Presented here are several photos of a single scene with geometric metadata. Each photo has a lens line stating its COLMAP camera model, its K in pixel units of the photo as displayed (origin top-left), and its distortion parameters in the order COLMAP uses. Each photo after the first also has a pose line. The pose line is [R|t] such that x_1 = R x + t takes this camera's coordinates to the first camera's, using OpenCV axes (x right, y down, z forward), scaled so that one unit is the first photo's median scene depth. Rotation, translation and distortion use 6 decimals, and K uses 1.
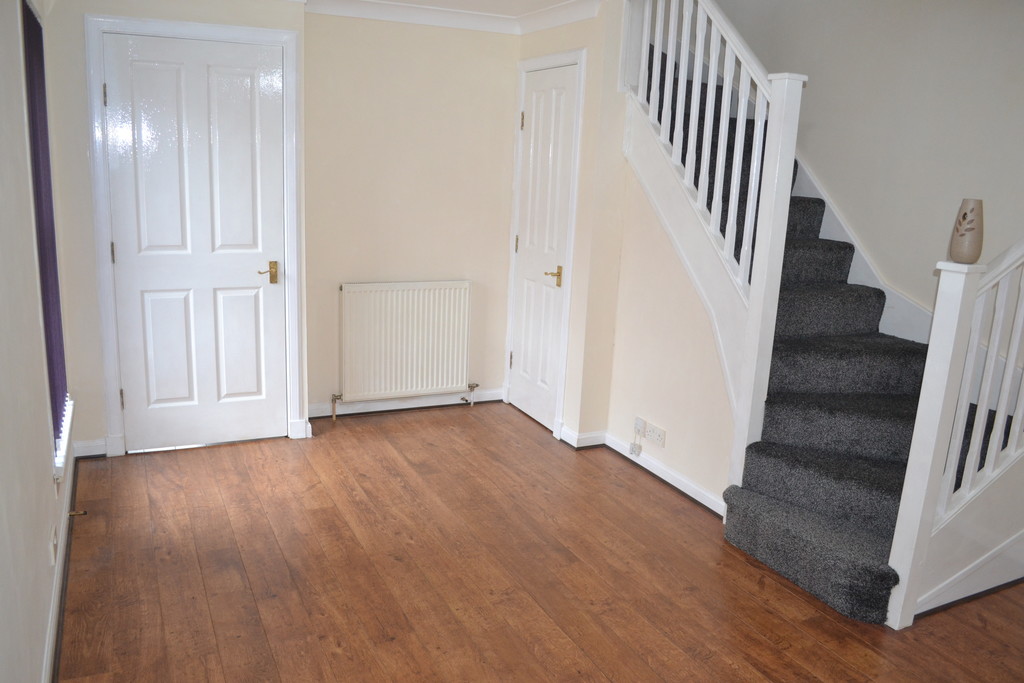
lens RADIAL K [[819.9, 0, 504.5], [0, 819.9, 347.1], [0, 0, 1]] dist [-0.075089, 0.007505]
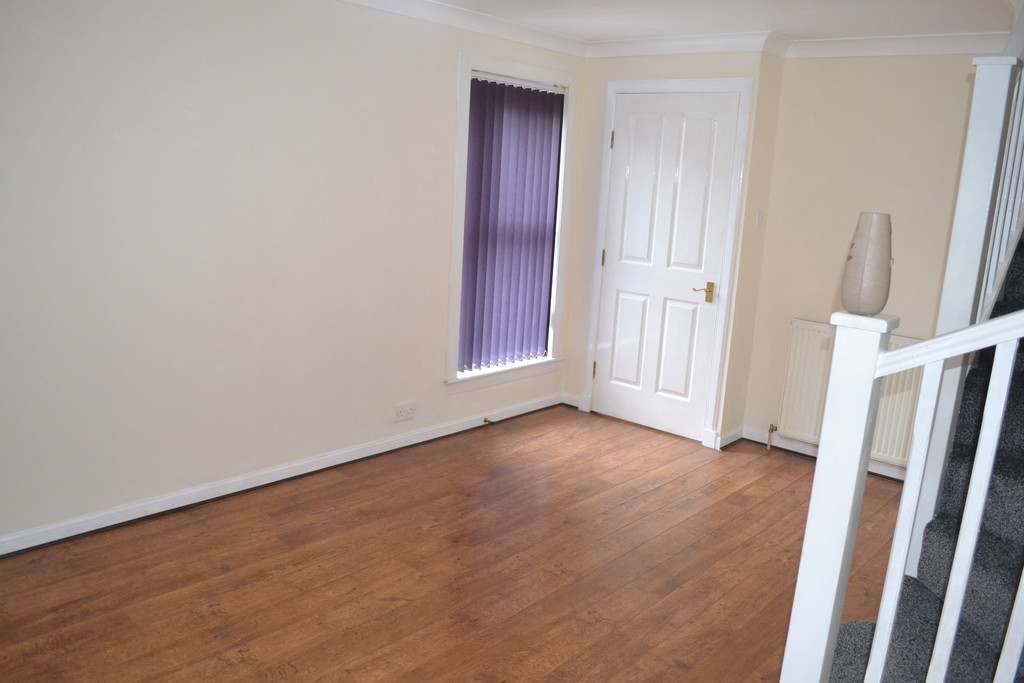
lens RADIAL K [[819.9, 0, 504.5], [0, 819.9, 347.1], [0, 0, 1]] dist [-0.075089, 0.007505]
pose [[0.394730, 0.174373, -0.902099, 0.678216], [-0.245010, 0.966250, 0.079565, -0.041753], [0.885527, 0.189617, 0.424131, 0.308112]]
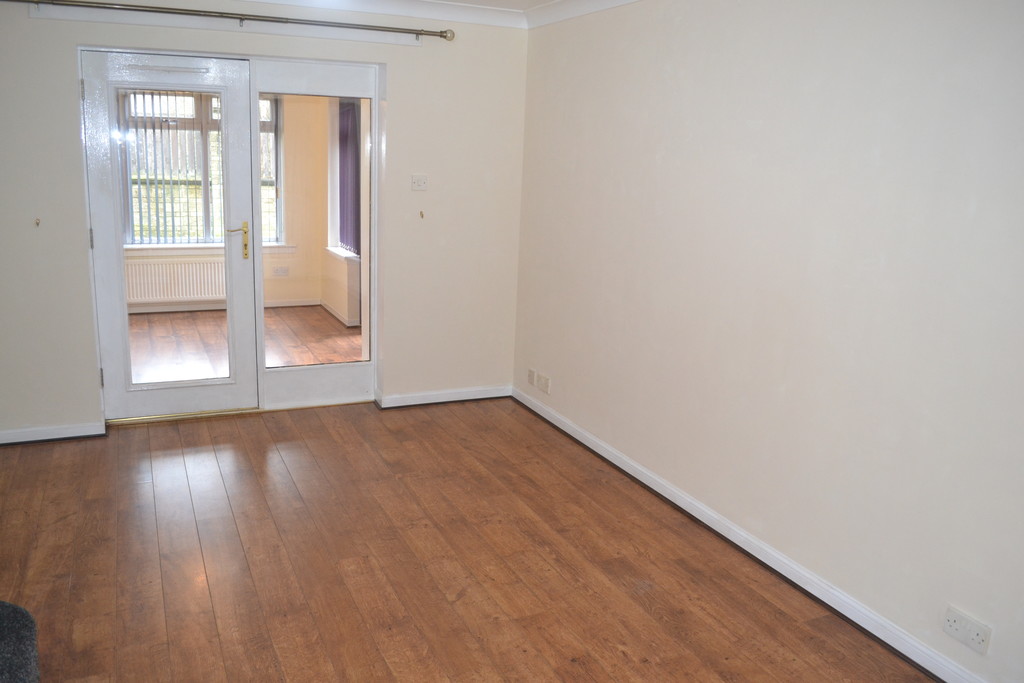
lens RADIAL K [[819.9, 0, 504.5], [0, 819.9, 347.1], [0, 0, 1]] dist [-0.075089, 0.007505]
pose [[-0.996648, -0.081274, -0.009338, -0.011369], [-0.077053, 0.894228, 0.440929, -0.262859], [-0.027486, 0.440171, -0.897493, 1.142091]]
